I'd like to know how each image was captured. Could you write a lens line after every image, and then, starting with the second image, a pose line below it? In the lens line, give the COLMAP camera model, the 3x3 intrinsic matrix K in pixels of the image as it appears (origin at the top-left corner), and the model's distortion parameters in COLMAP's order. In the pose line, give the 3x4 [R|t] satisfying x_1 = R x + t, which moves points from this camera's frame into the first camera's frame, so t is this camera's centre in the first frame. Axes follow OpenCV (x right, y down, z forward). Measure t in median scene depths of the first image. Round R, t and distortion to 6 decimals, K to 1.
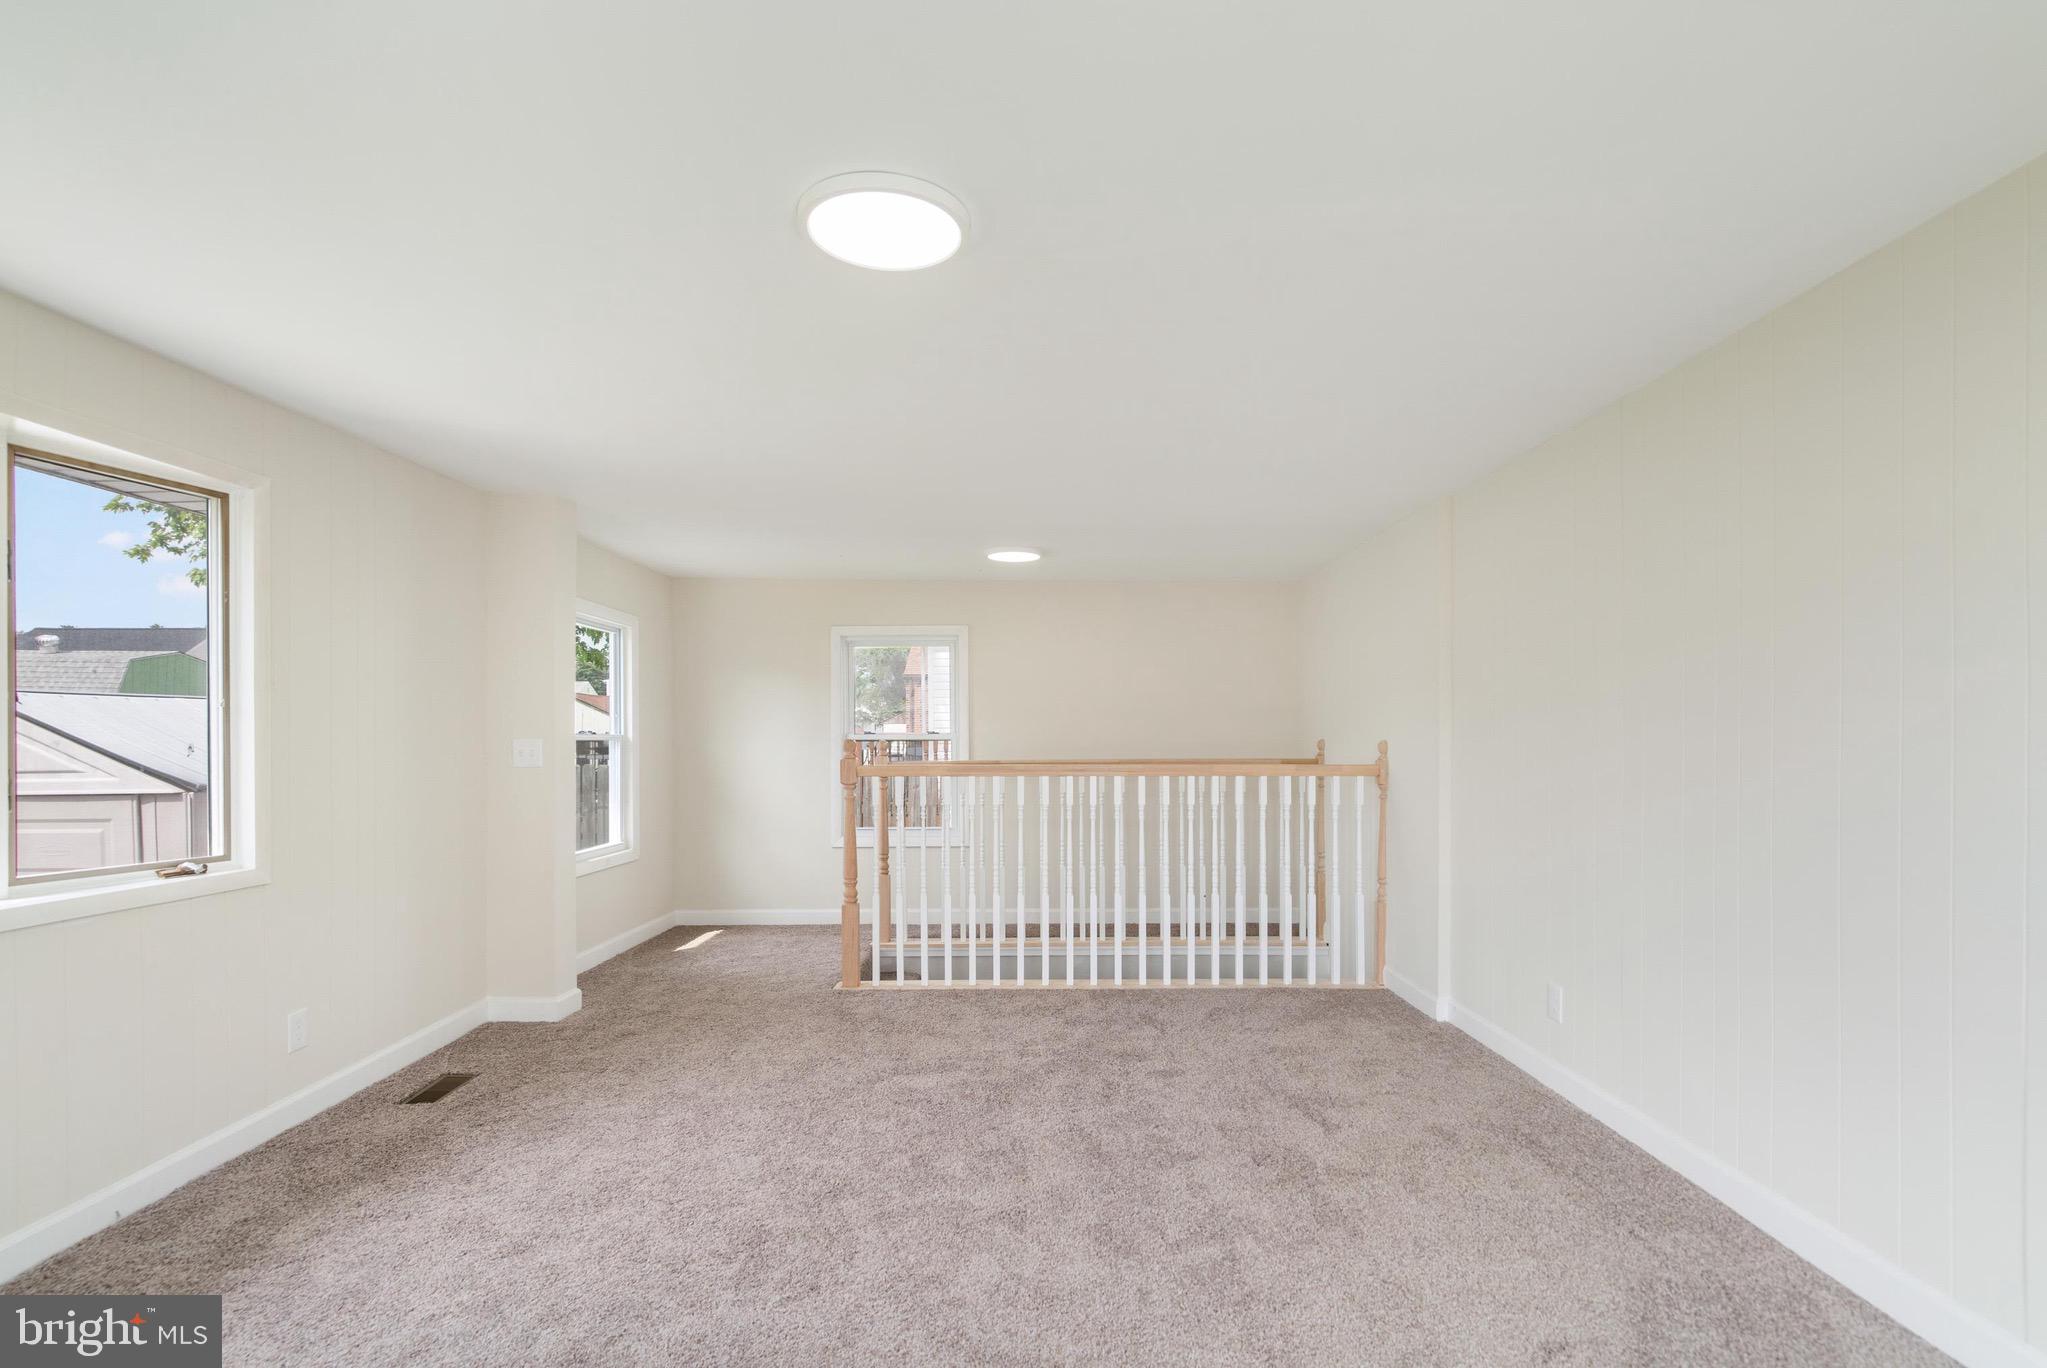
lens RADIAL K [[954.1, 0, 1022.8], [0, 954.1, 755.9], [0, 0, 1]] dist [-0.003175, 0.001517]
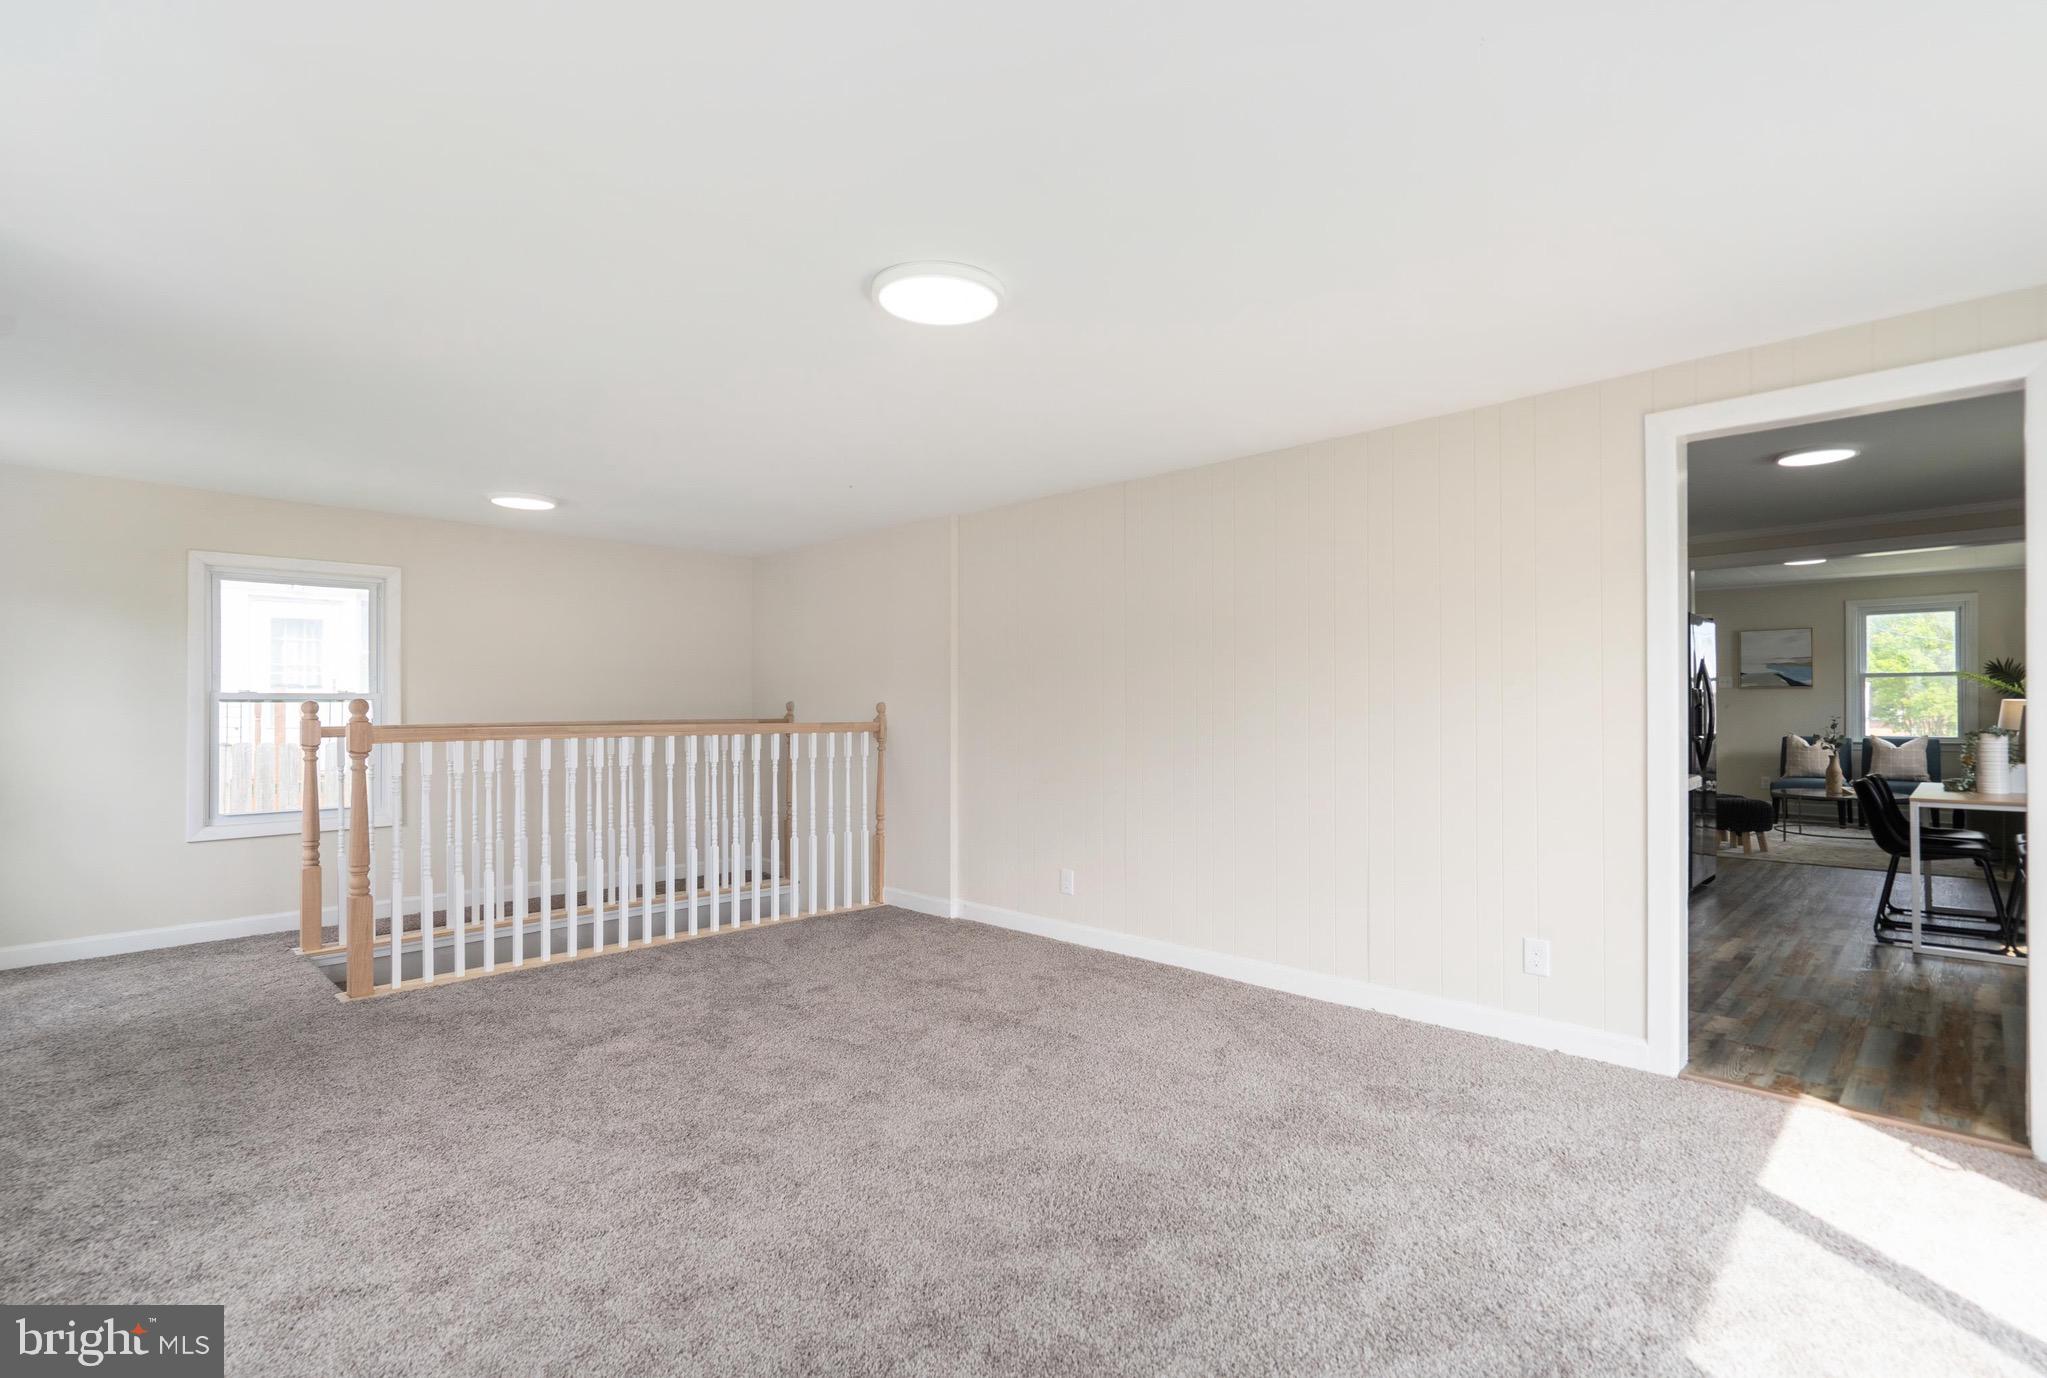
lens RADIAL K [[977.0, 0, 991.7], [0, 977.0, 693.1], [0, 0, 1]] dist [0.003807, 0.001195]
pose [[0.721743, 0.008874, 0.692104, -0.379026], [0.008585, 0.999726, -0.021771, 0.000577], [-0.692107, 0.021655, 0.721470, -0.006161]]
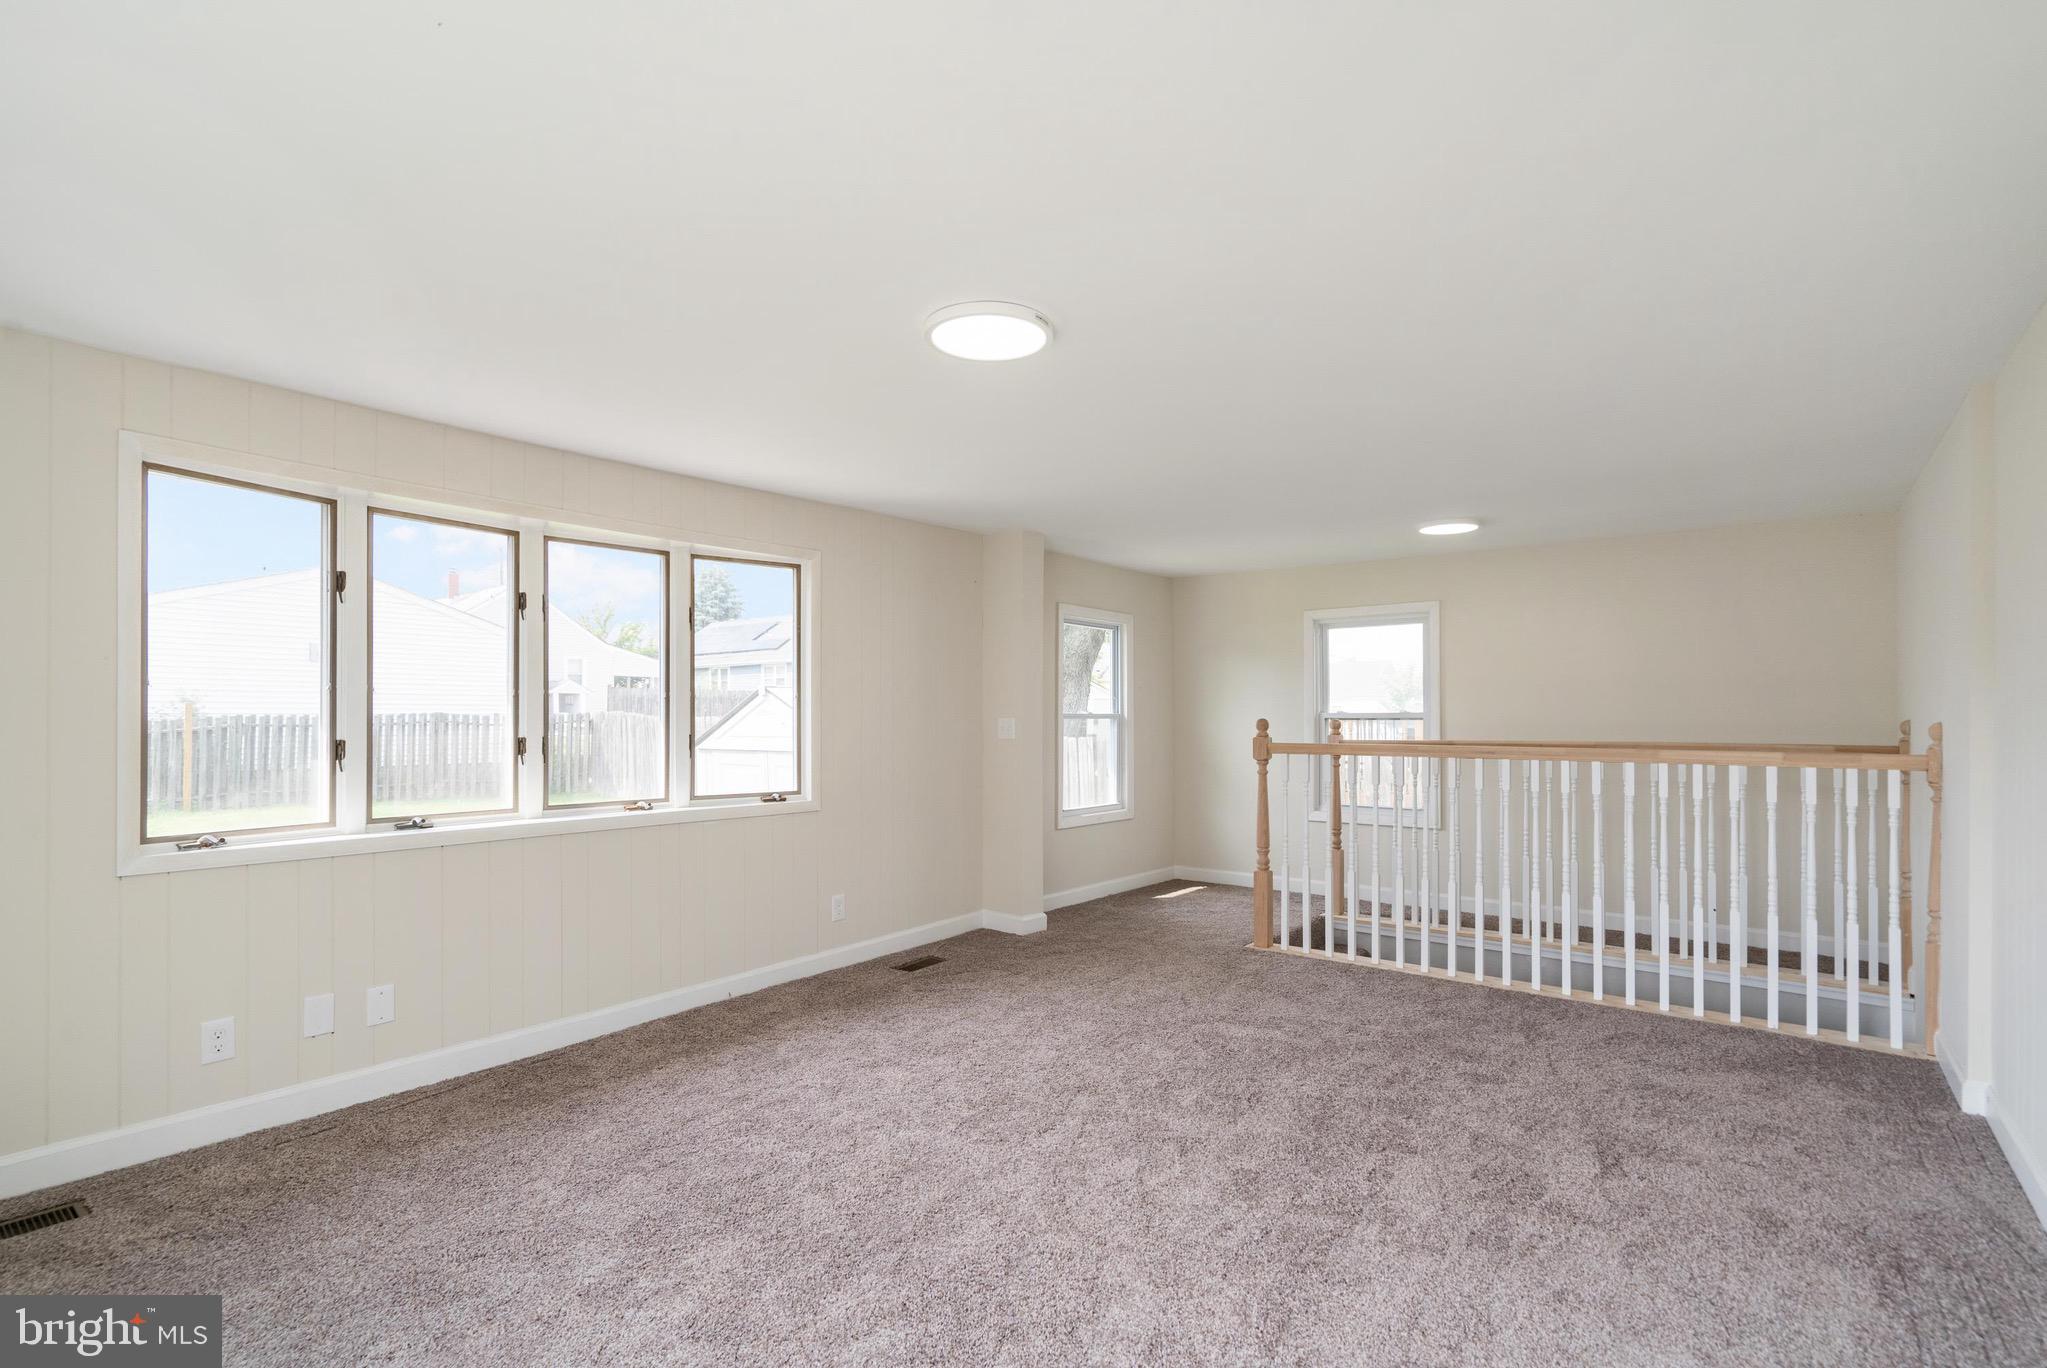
lens RADIAL K [[922.4, 0, 1032.1], [0, 922.4, 722.0], [0, 0, 1]] dist [-0.001952, 0.000747]
pose [[0.789731, 0.005923, -0.613424, 0.255416], [-0.013463, 0.999880, -0.007677, -0.001649], [0.613305, 0.014321, 0.789716, 0.010119]]
